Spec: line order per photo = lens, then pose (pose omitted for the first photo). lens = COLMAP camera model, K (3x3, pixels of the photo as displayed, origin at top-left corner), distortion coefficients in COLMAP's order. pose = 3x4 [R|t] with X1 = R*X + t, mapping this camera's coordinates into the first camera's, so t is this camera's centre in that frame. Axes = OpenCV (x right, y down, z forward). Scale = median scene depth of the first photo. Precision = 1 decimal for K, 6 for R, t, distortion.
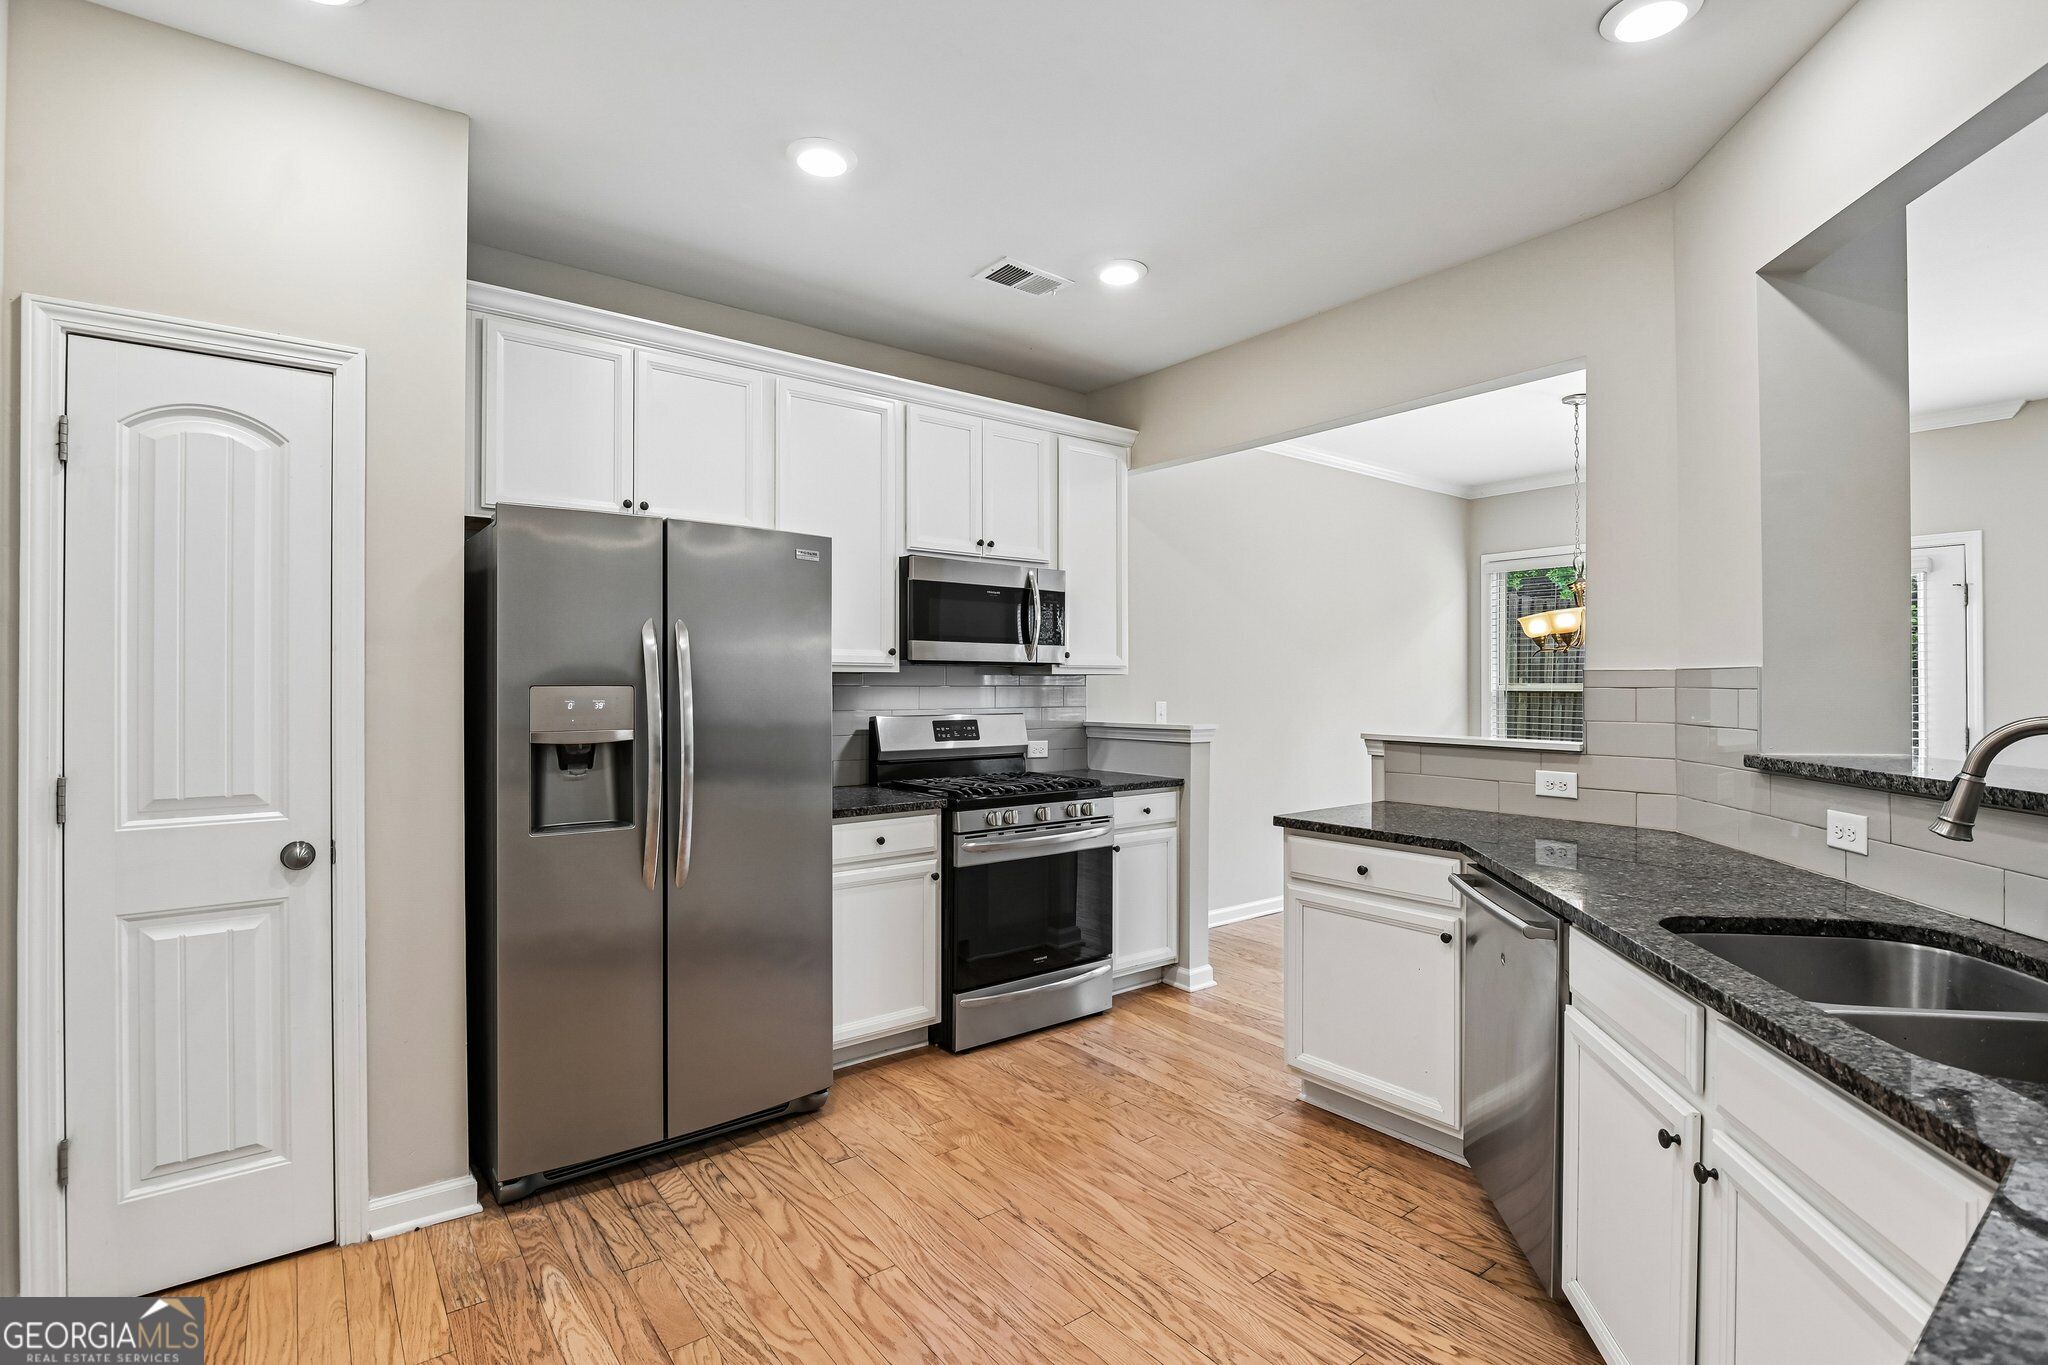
lens RADIAL K [[959.7, 0, 1017.5], [0, 959.7, 682.8], [0, 0, 1]] dist [-0.009445, -0.003985]
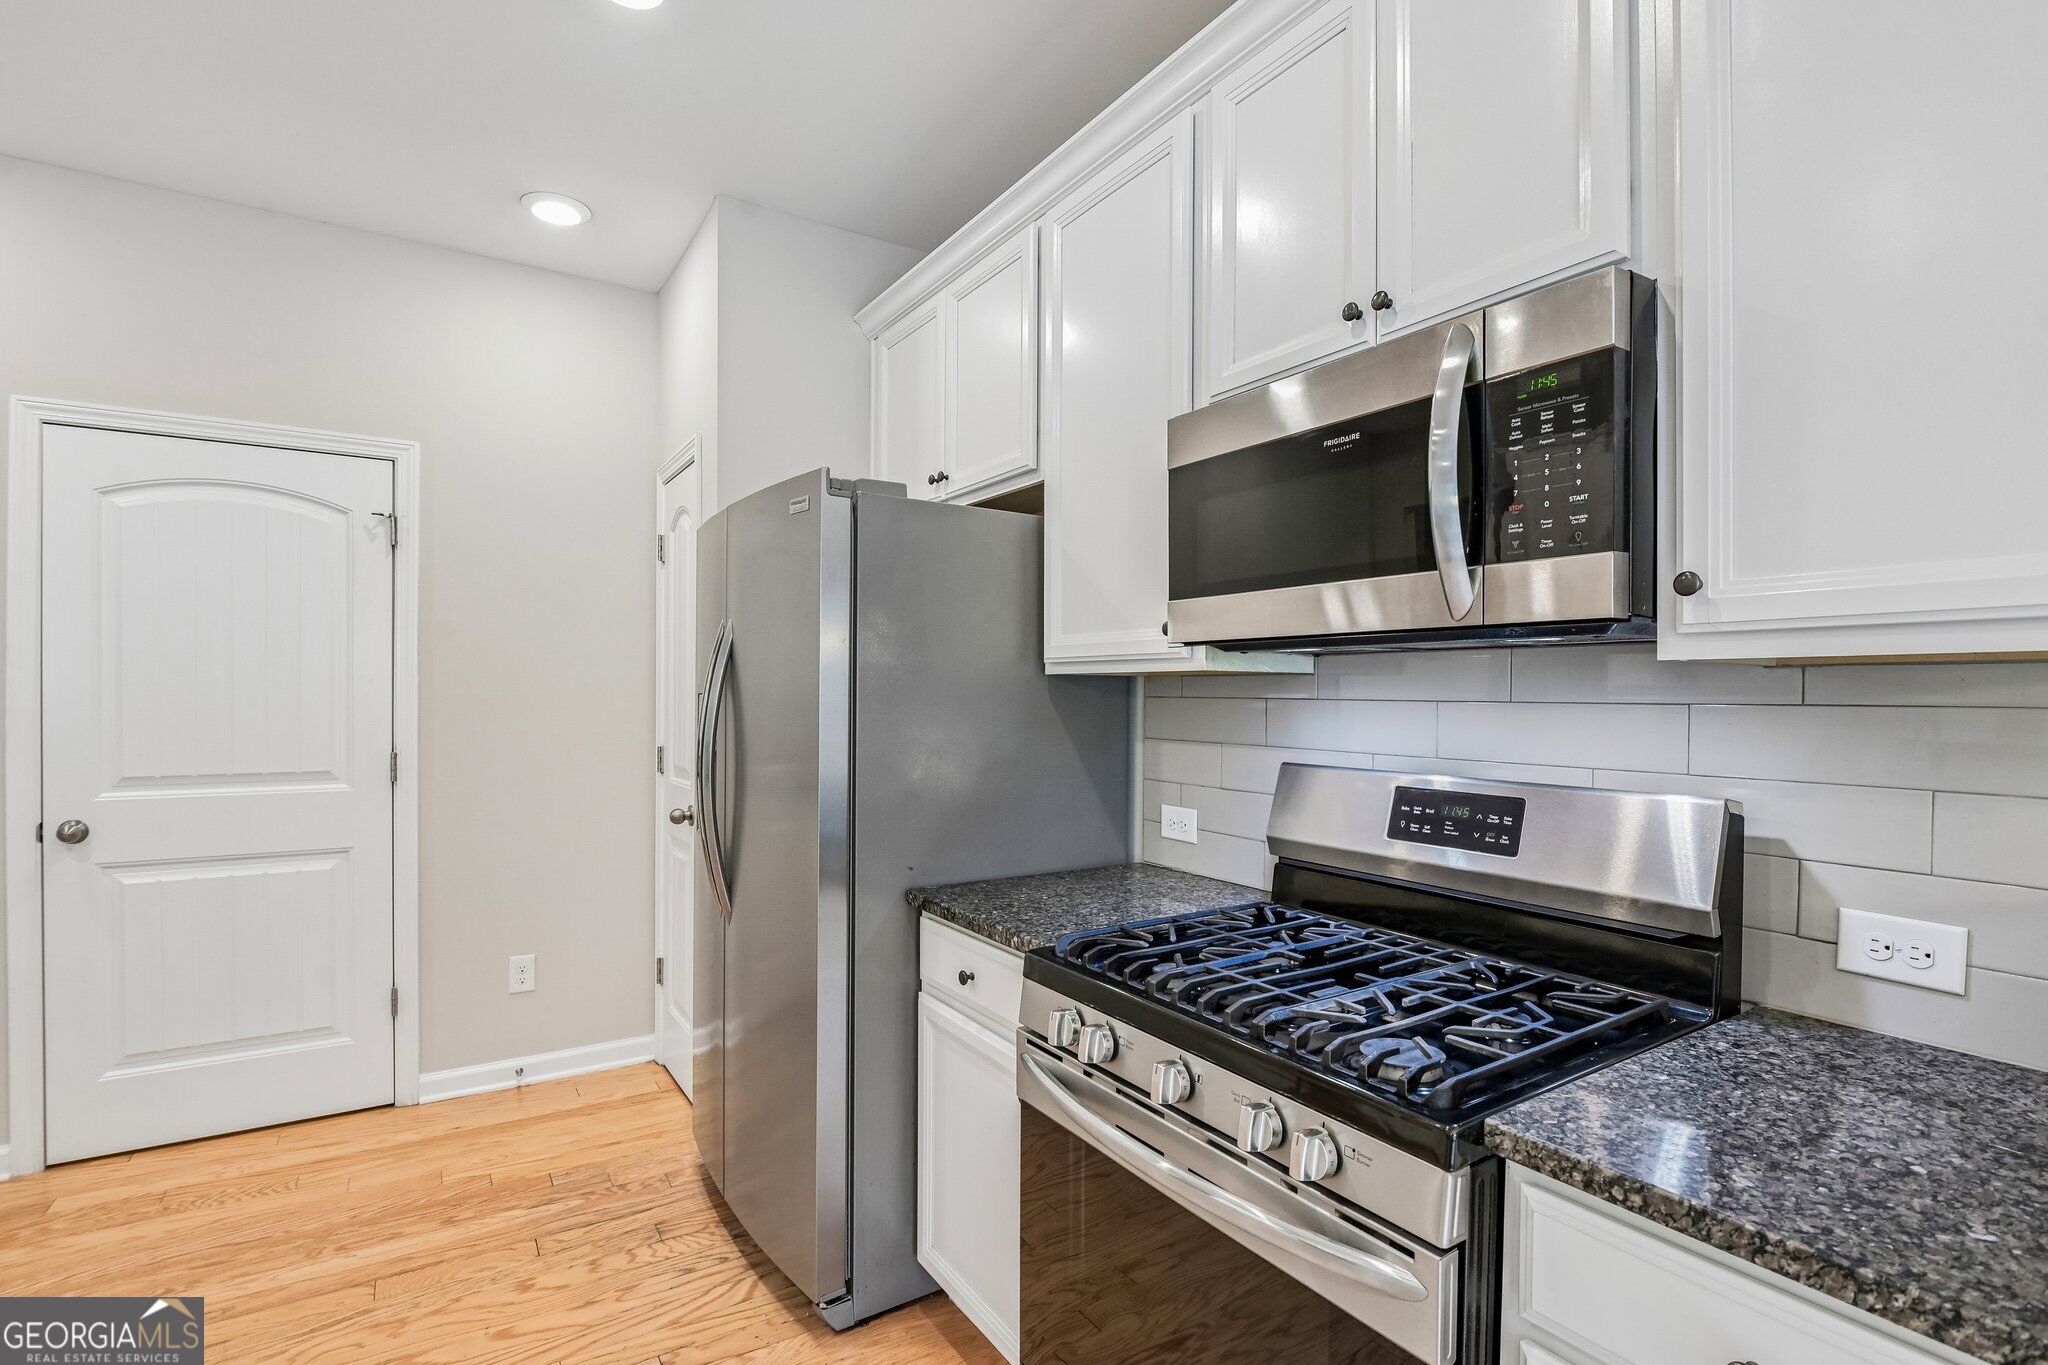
lens RADIAL K [[959.7, 0, 1035.4], [0, 959.7, 700.6], [0, 0, 1]] dist [-0.009445, -0.003985]
pose [[-0.067609, 0.008321, -0.997677, 0.337951], [-0.002291, 0.999961, 0.008496, 0.000492], [0.997709, 0.002860, -0.067587, 0.898767]]
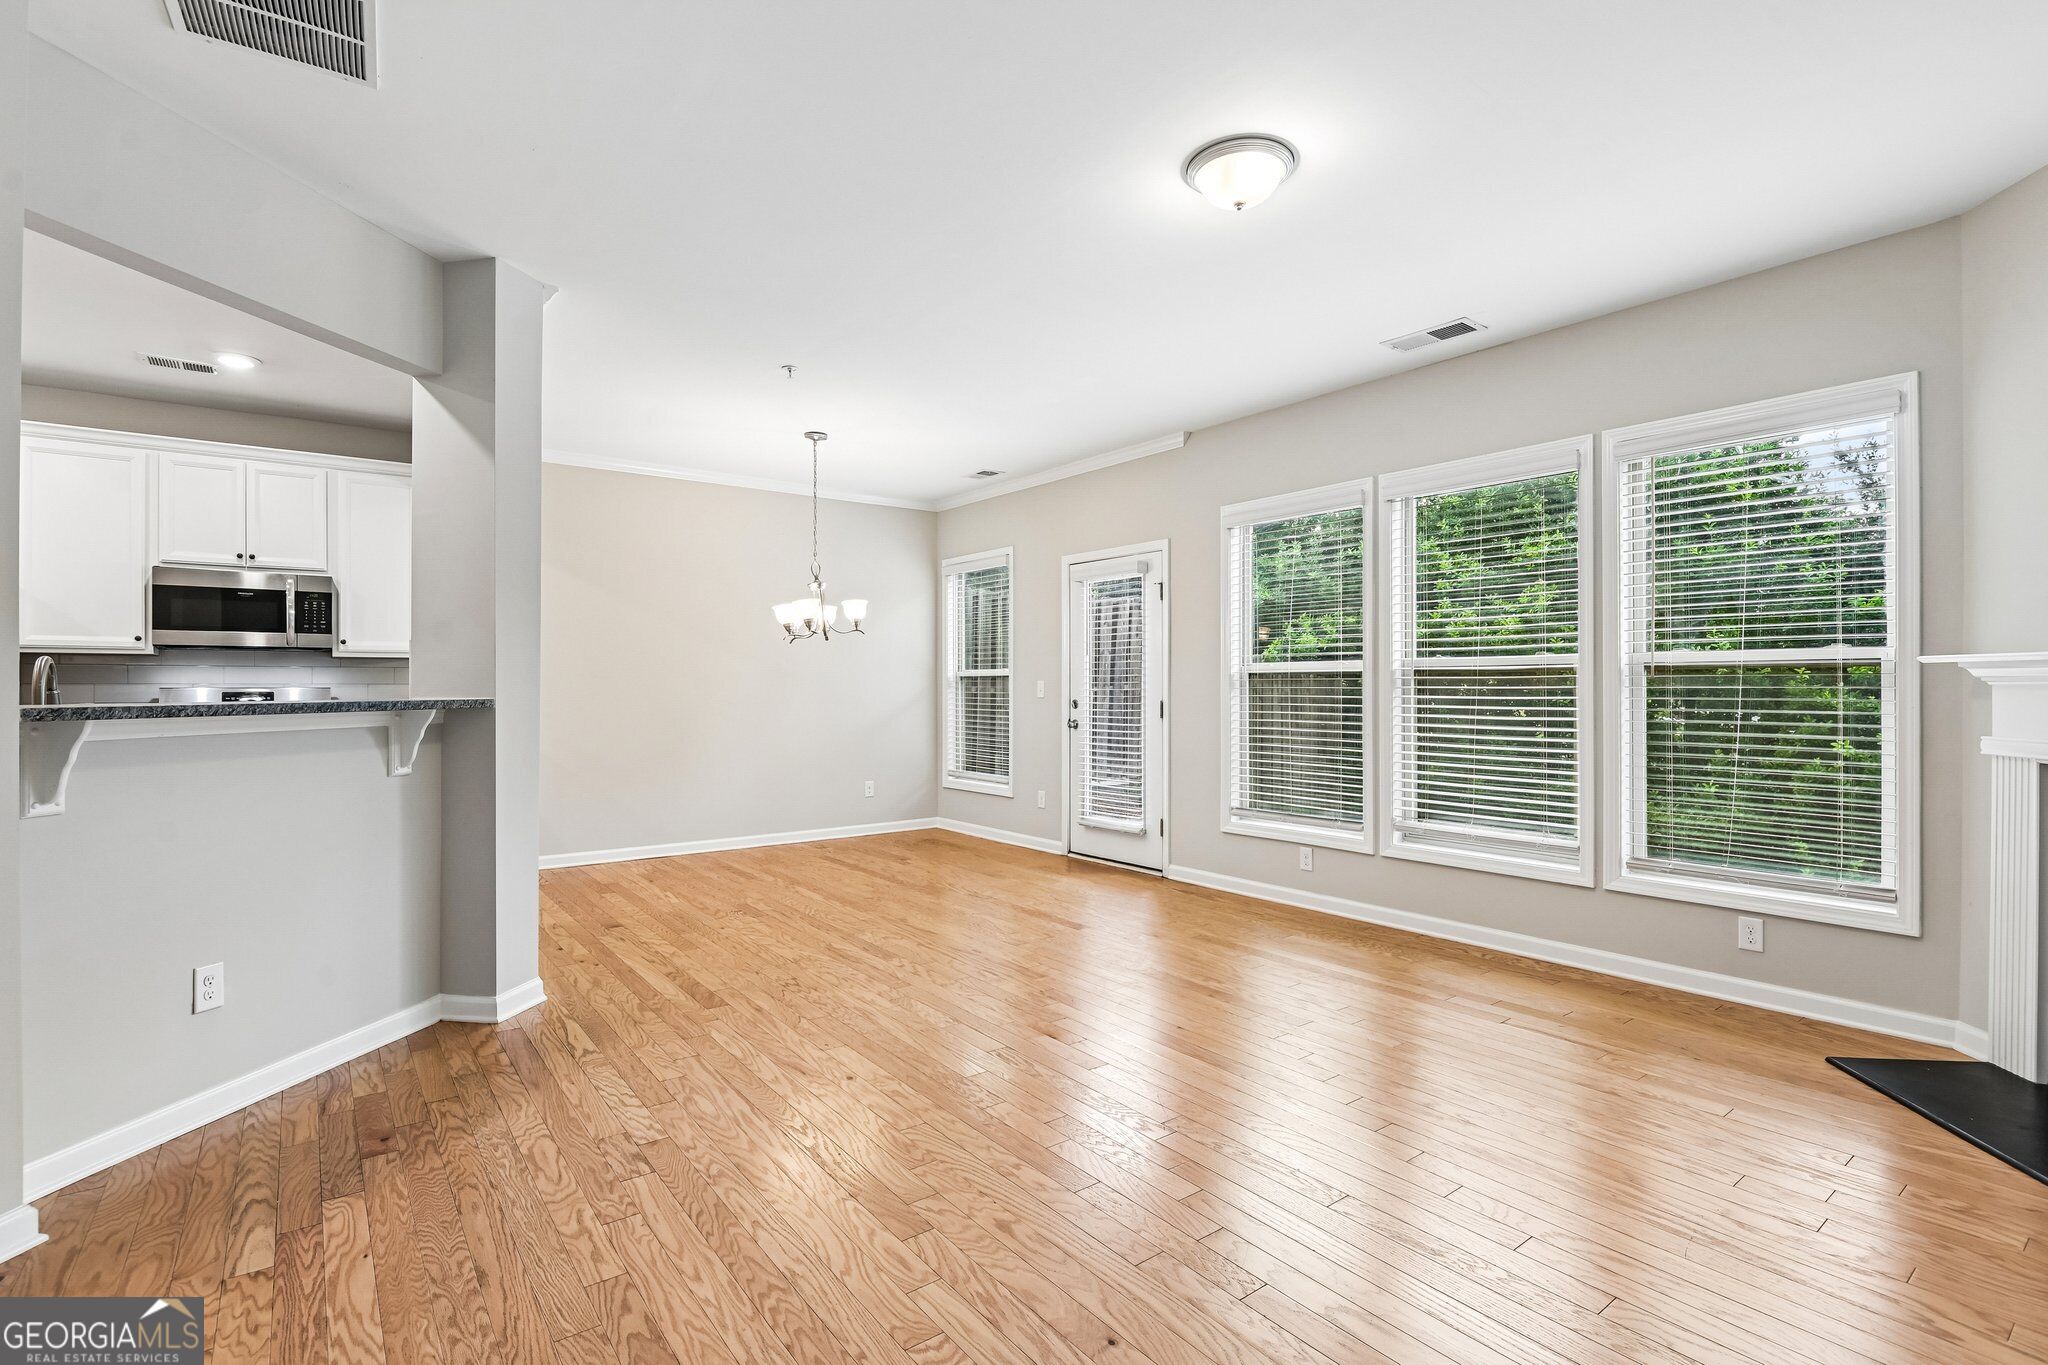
lens RADIAL K [[959.7, 0, 1014.4], [0, 959.7, 678.6], [0, 0, 1]] dist [-0.009445, -0.003985]
pose [[0.999928, -0.002667, -0.011672, 1.023576], [0.002613, 0.999986, -0.004639, 0.030302], [0.011684, 0.004608, 0.999921, -0.282000]]
